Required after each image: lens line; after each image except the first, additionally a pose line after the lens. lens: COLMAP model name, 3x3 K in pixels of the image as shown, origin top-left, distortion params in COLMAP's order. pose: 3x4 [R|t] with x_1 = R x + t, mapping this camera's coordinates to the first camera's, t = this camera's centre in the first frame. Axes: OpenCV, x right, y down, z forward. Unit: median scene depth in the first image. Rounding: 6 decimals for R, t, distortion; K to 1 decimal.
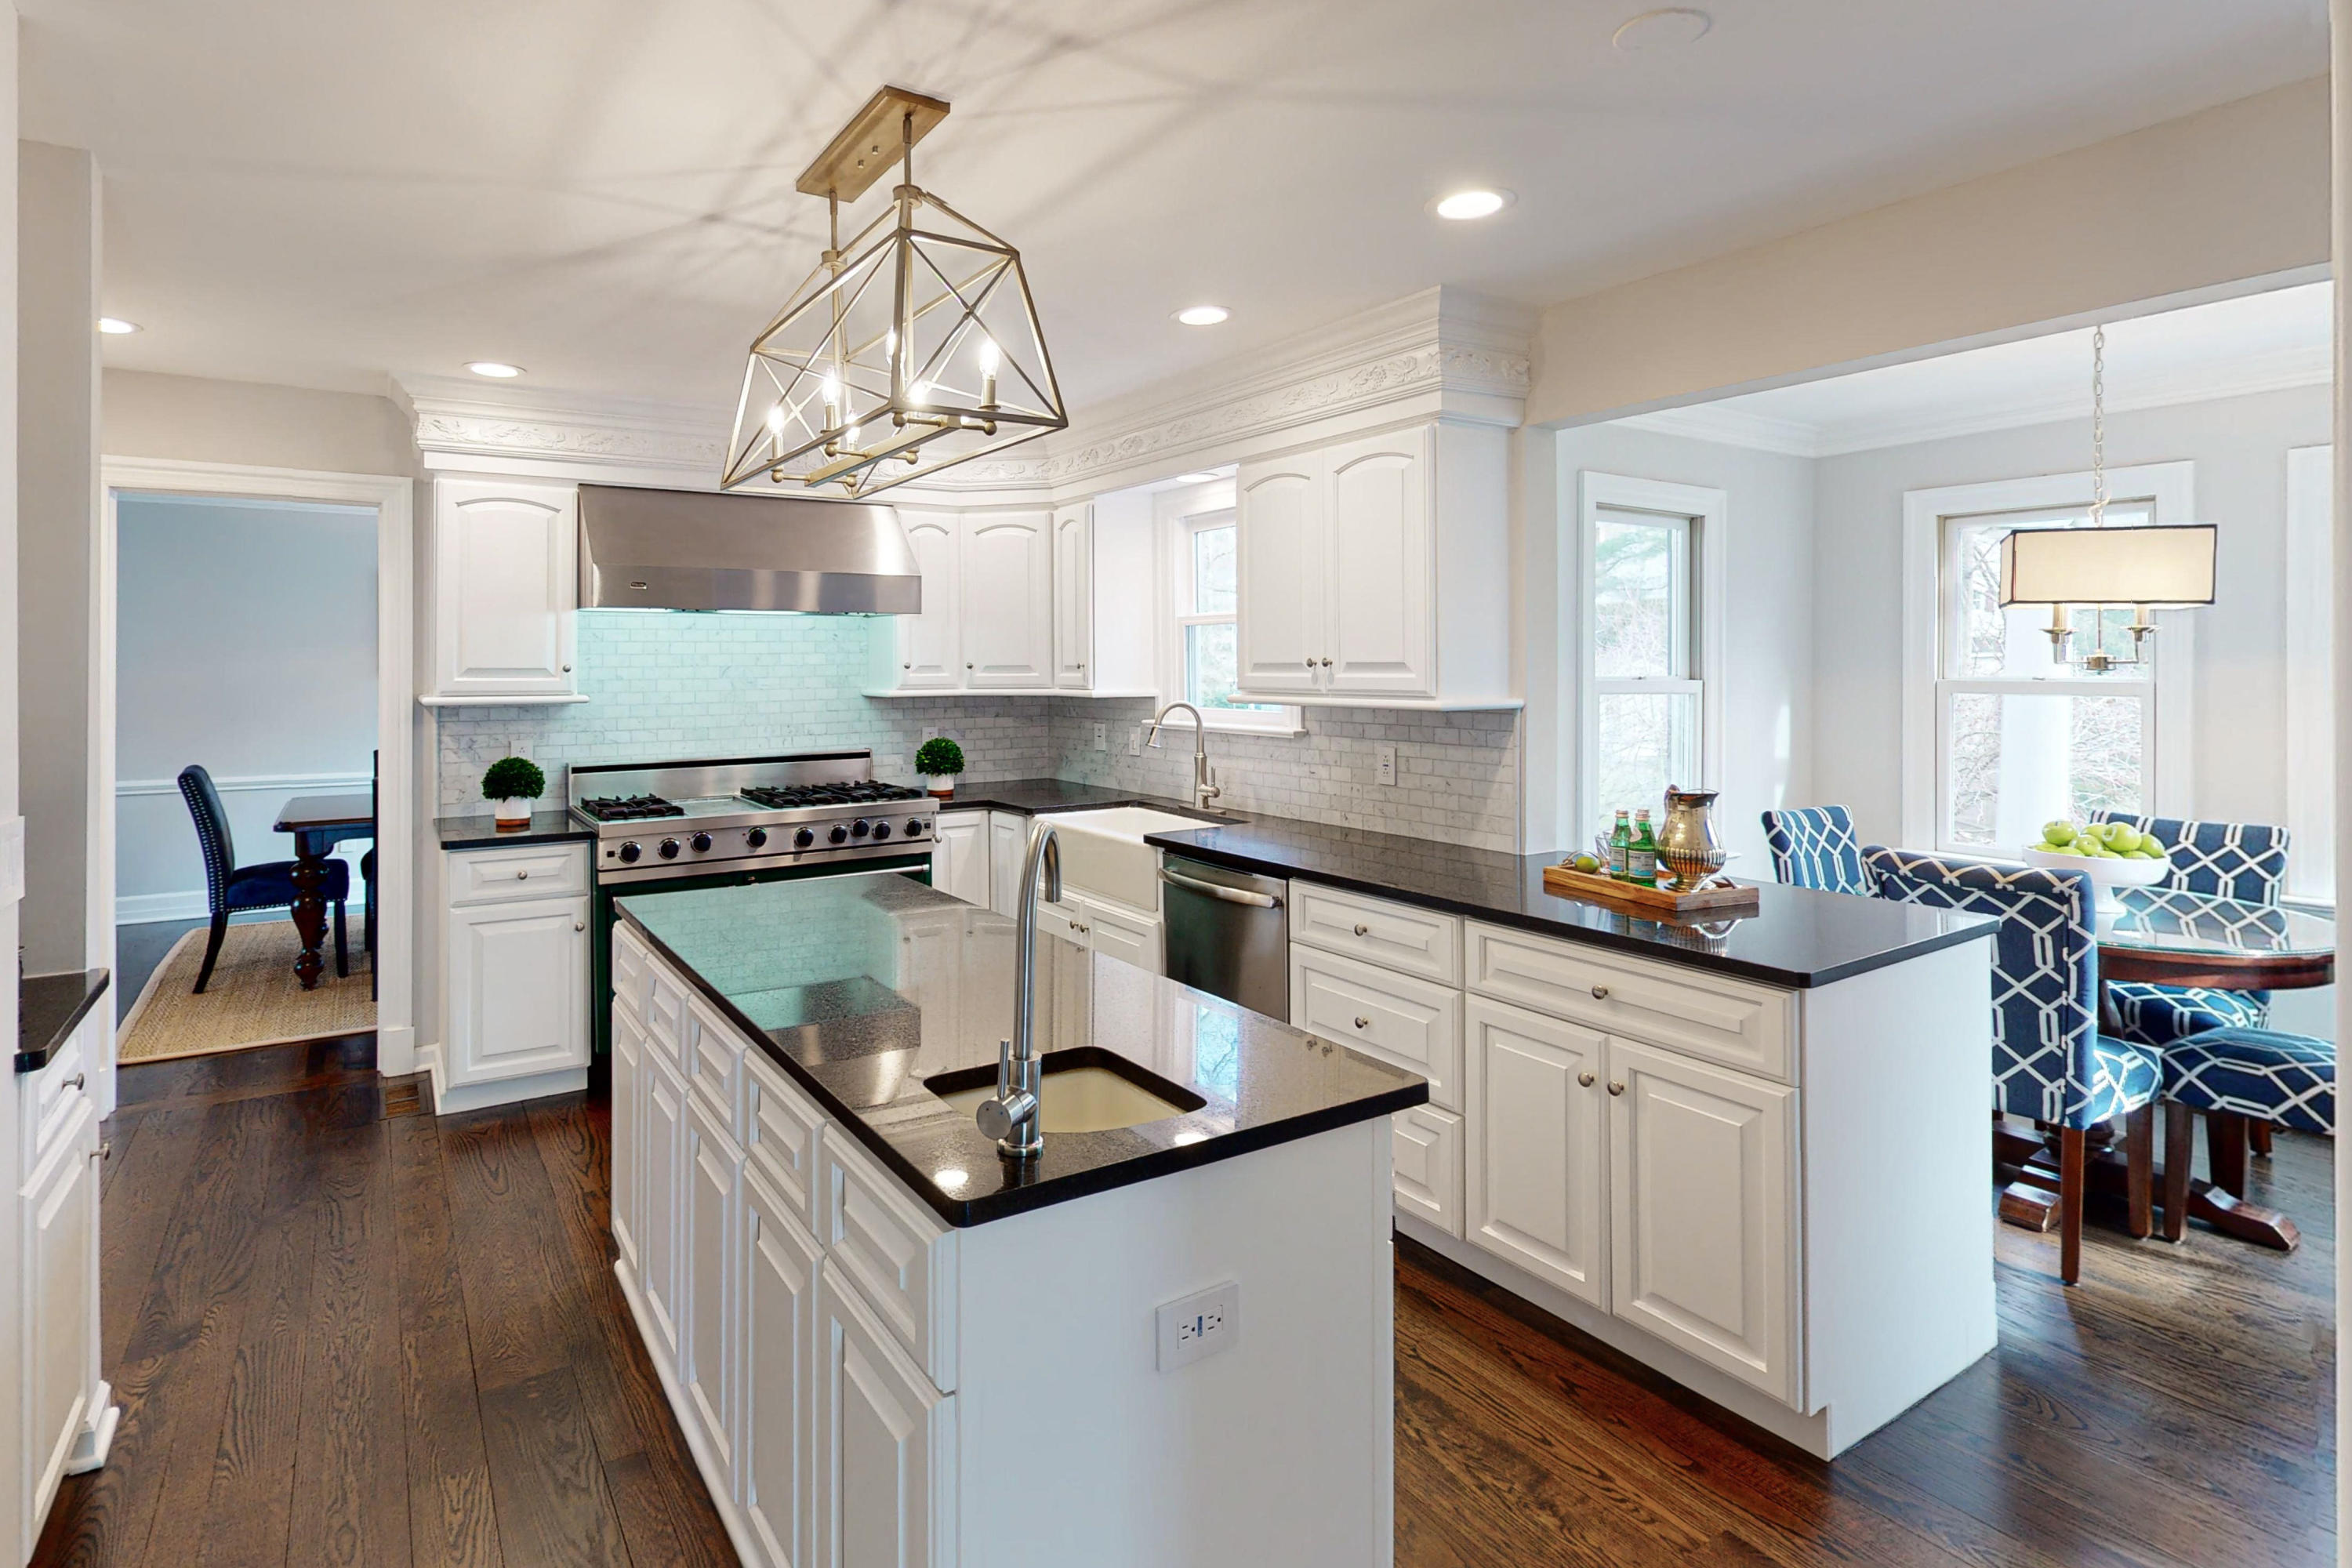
lens RADIAL K [[1190.7, 0, 1087.2], [0, 1190.7, 662.3], [0, 0, 1]] dist [0.001682, -0.001086]
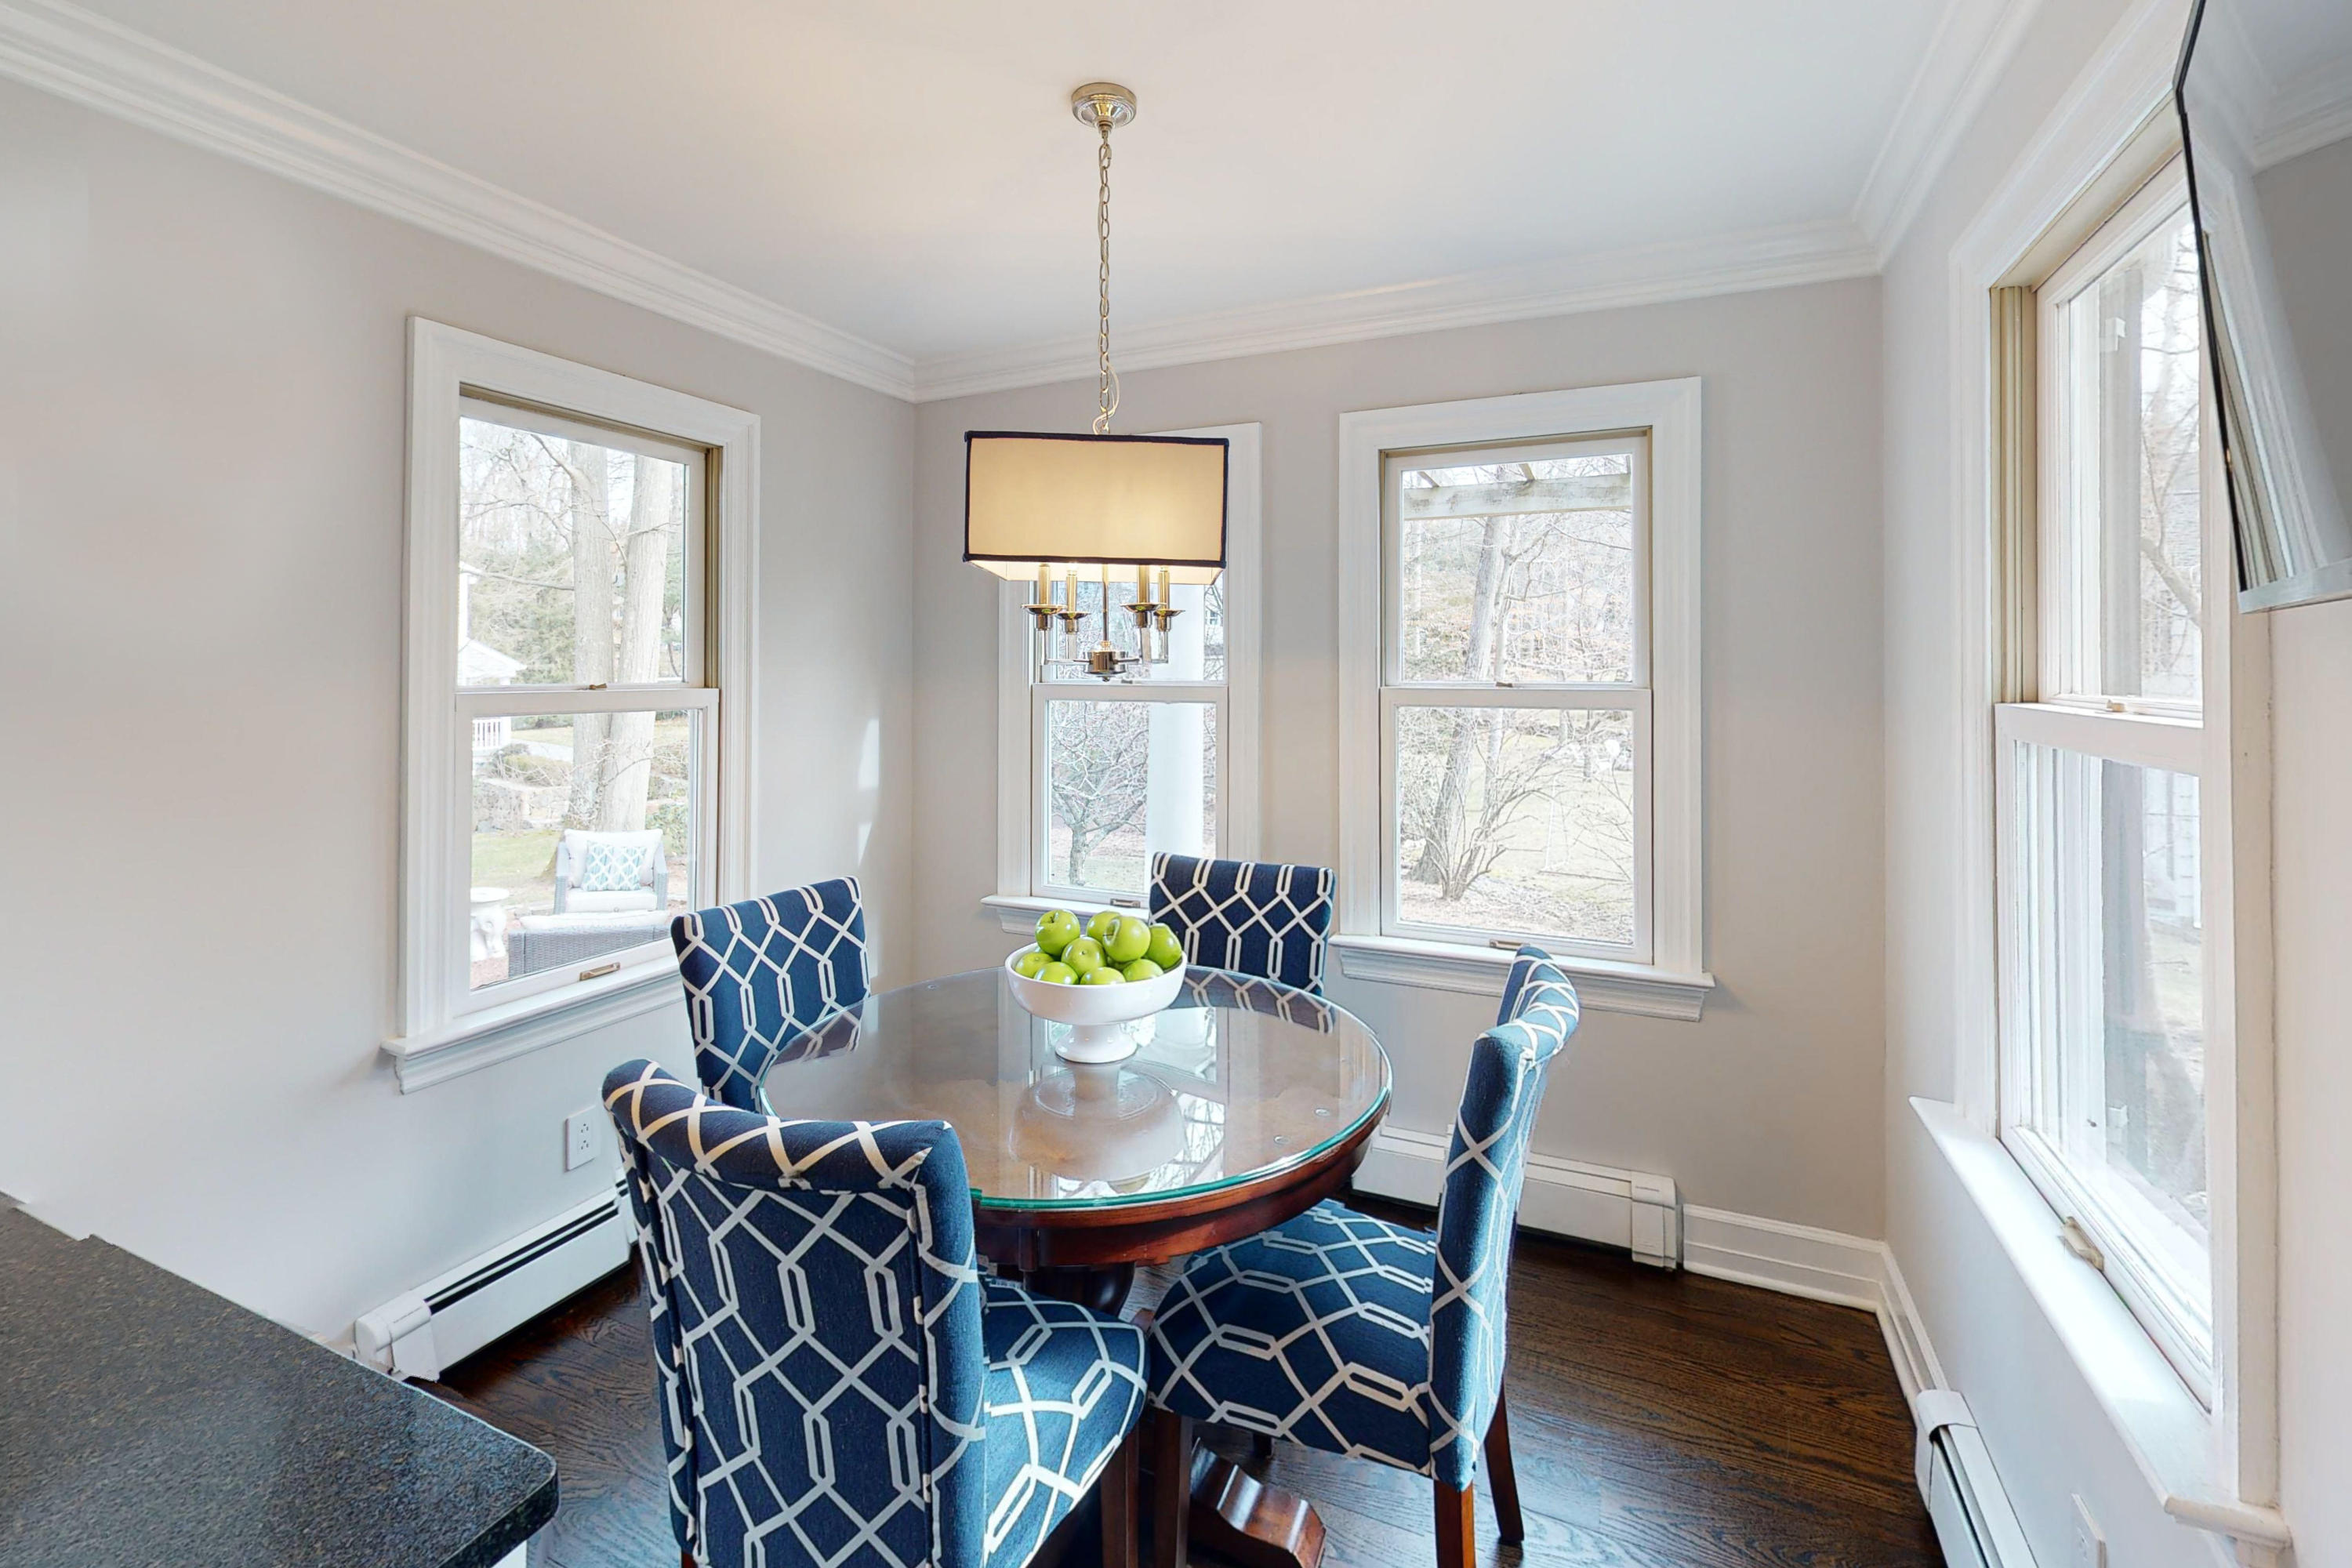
lens RADIAL K [[1022.4, 0, 1176.4], [0, 1022.4, 653.5], [0, 0, 1]] dist [-0.000211, -0.000127]
pose [[0.829796, 0.006009, 0.558035, 0.475007], [-0.001102, 0.999958, -0.009129, 0.000585], [-0.558066, 0.006960, 0.829767, 0.432209]]
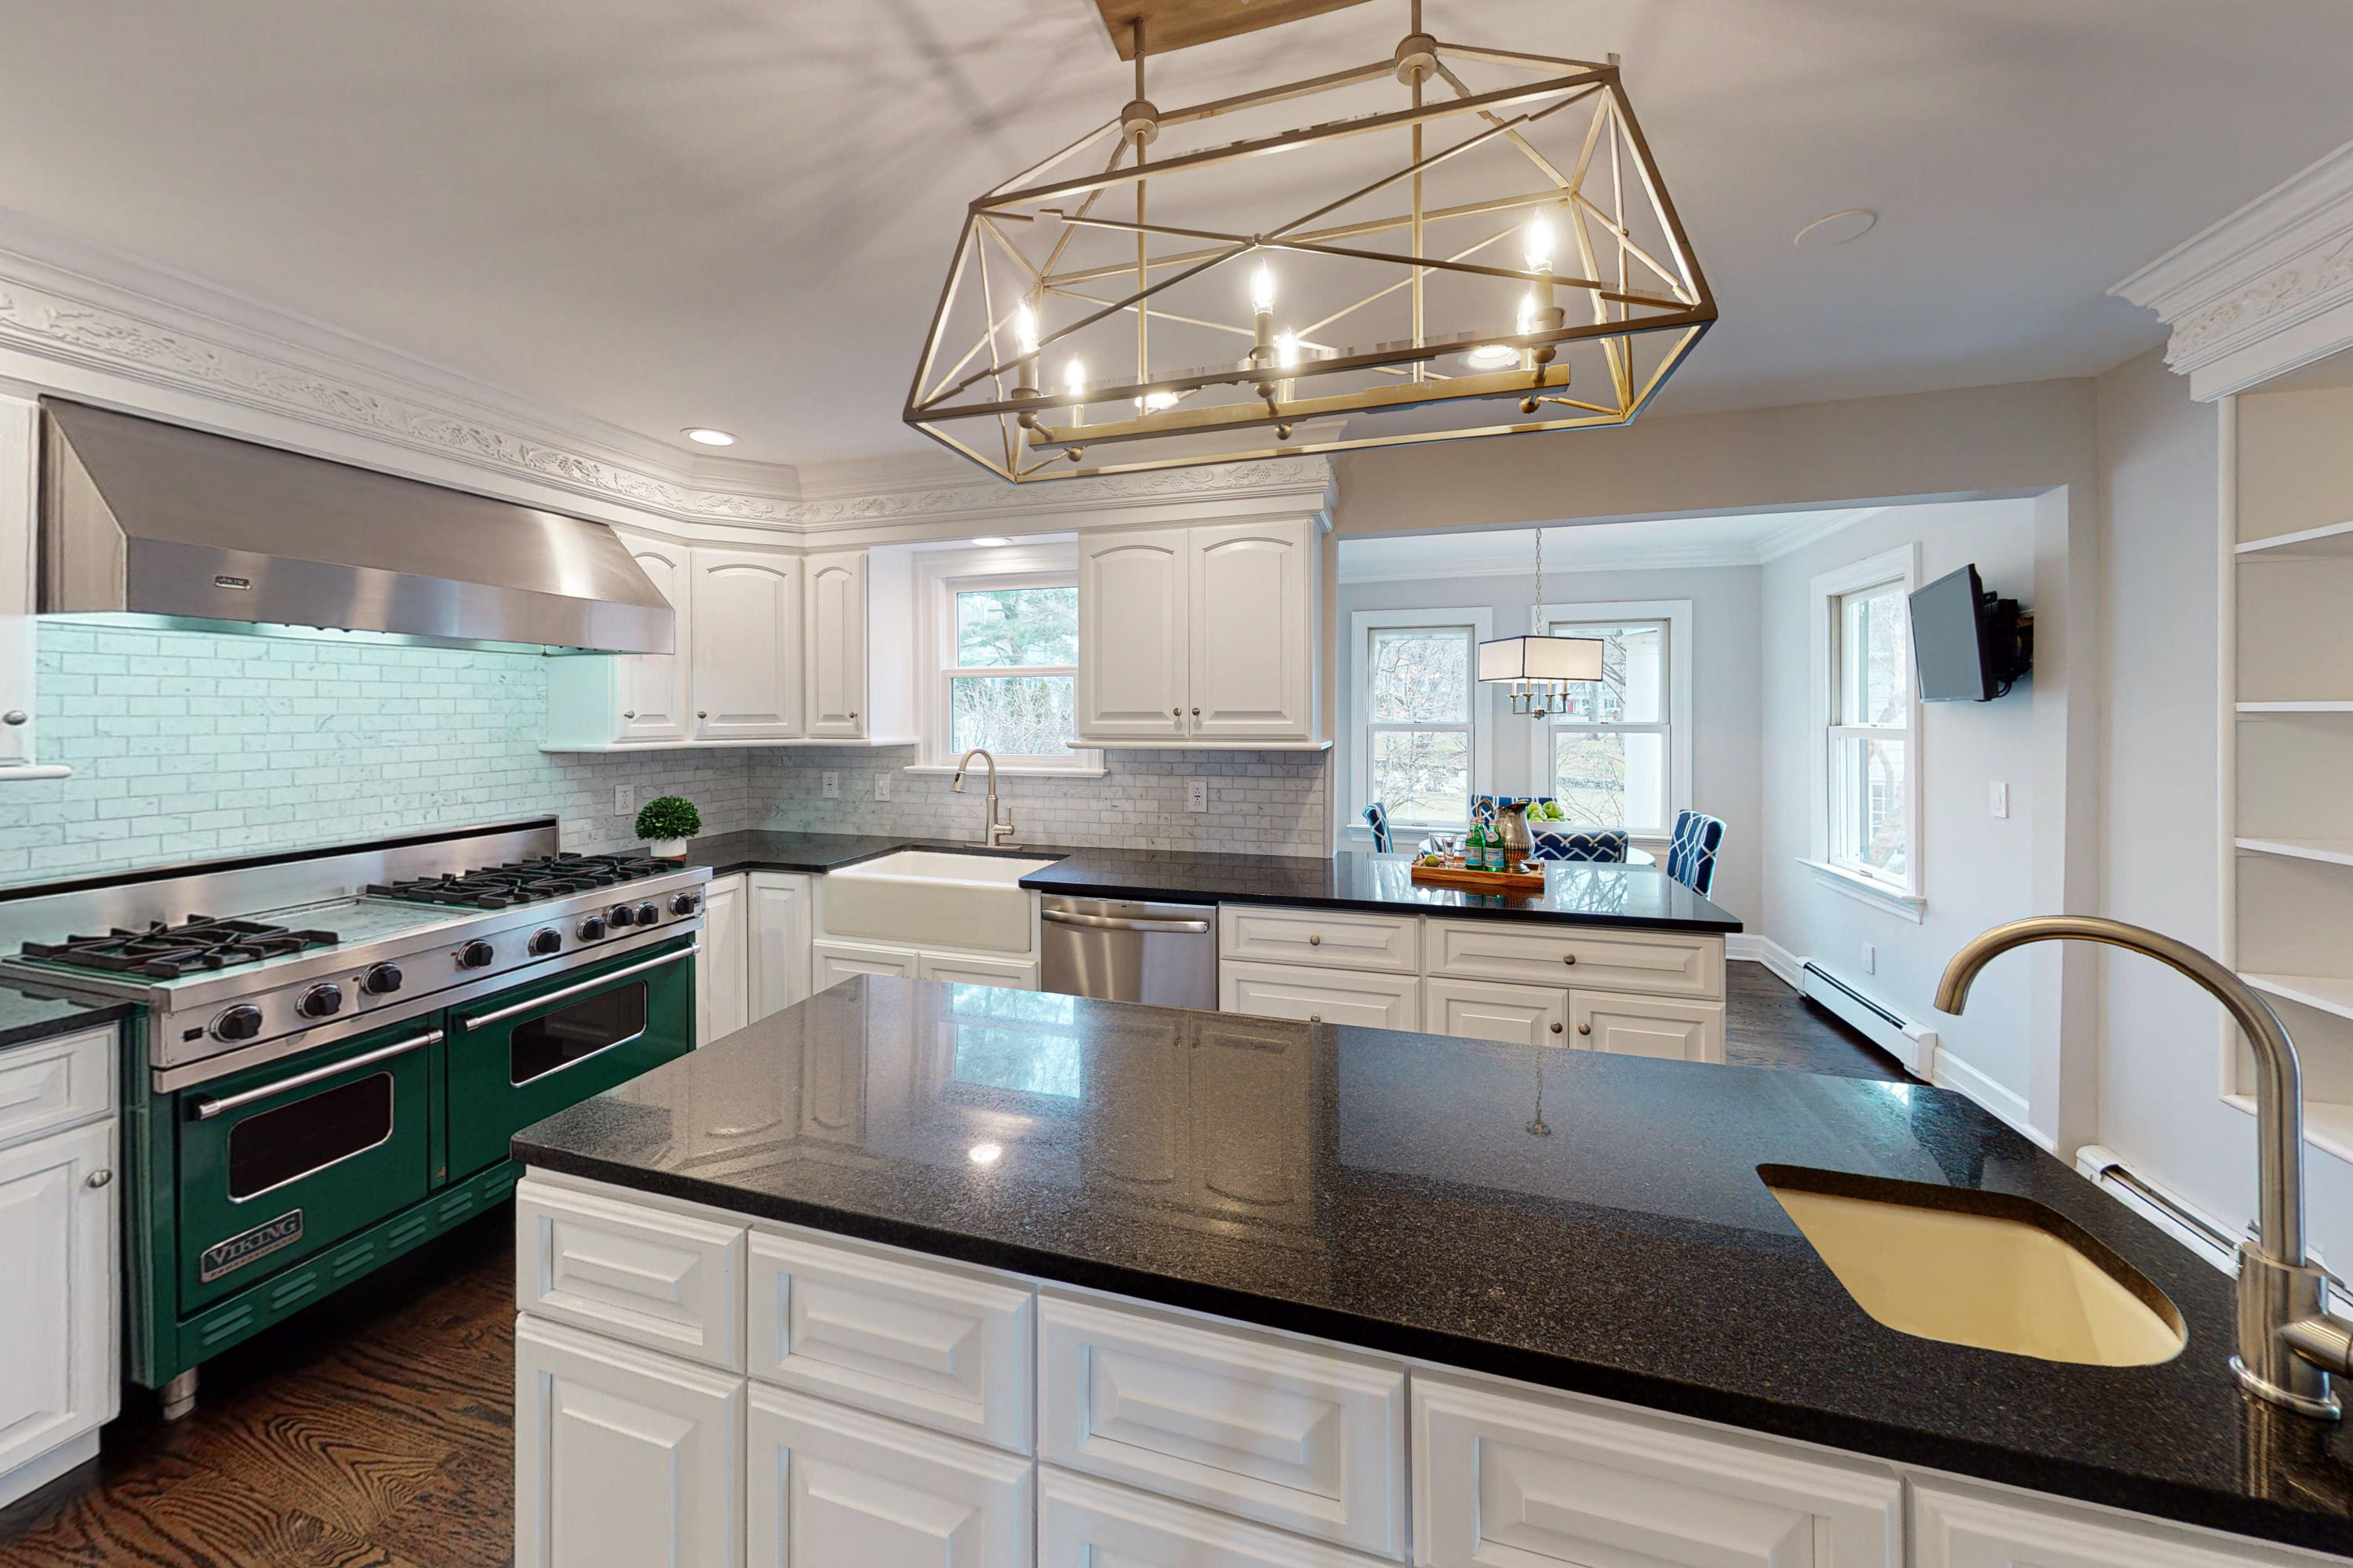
lens RADIAL K [[803.8, 0, 1176.3], [0, 803.8, 714.0], [0, 0, 1]] dist [-0.001049, 0.000004]
pose [[0.744729, 0.002029, 0.667364, -0.301725], [-0.001489, 0.999998, -0.001379, 0.003126], [-0.667365, 0.000034, 0.744731, 0.381238]]
